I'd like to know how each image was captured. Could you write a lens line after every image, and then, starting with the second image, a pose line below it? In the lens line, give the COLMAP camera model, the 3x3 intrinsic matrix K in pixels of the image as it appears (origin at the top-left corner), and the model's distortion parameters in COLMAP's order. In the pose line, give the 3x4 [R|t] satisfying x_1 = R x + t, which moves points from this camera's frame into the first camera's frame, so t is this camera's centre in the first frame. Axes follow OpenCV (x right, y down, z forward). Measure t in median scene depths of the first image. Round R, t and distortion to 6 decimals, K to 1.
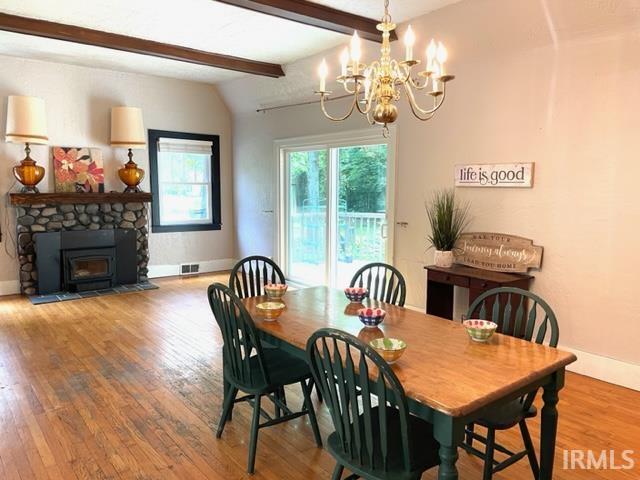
lens RADIAL K [[477.4, 0, 320.0], [0, 477.4, 240.0], [0, 0, 1]] dist [0.091346, -0.116448]
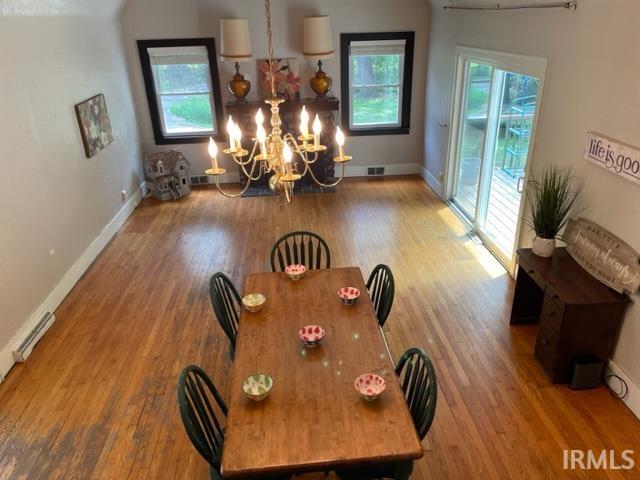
lens RADIAL K [[477.4, 0, 320.0], [0, 477.4, 240.0], [0, 0, 1]] dist [0.091346, -0.116448]
pose [[0.828709, 0.201018, -0.522334, 0.263522], [-0.027330, 0.946695, 0.320970, -0.164977], [0.559012, -0.251715, 0.790029, 0.070818]]
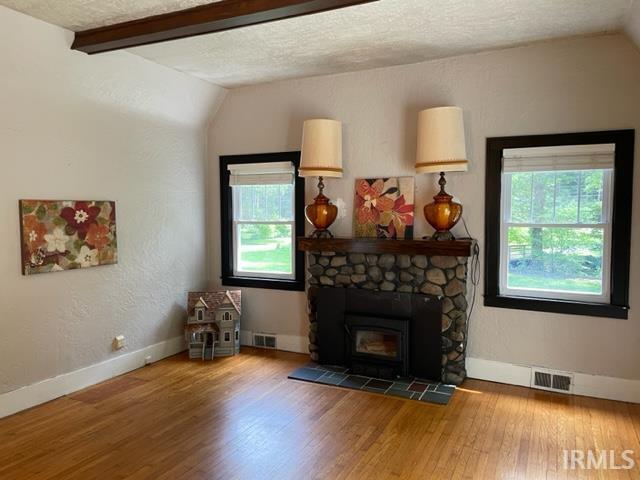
lens RADIAL K [[477.4, 0, 320.0], [0, 477.4, 240.0], [0, 0, 1]] dist [0.091346, -0.116448]
pose [[0.442190, 0.042047, -0.895935, 0.124147], [-0.100203, 0.994963, -0.002761, -0.088967], [0.891307, 0.090996, 0.444176, 0.633472]]
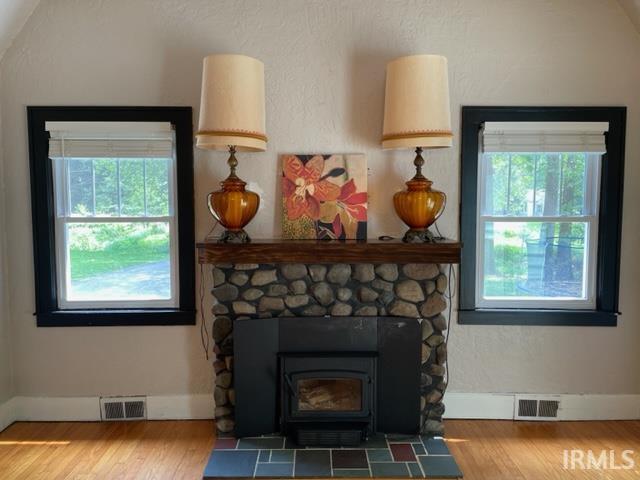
lens RADIAL K [[477.4, 0, 320.0], [0, 477.4, 240.0], [0, 0, 1]] dist [0.091346, -0.116448]
pose [[0.792633, 0.033963, -0.608753, -0.200522], [-0.063336, 0.997632, -0.026808, -0.089754], [0.606401, 0.059804, 0.792907, 0.634227]]
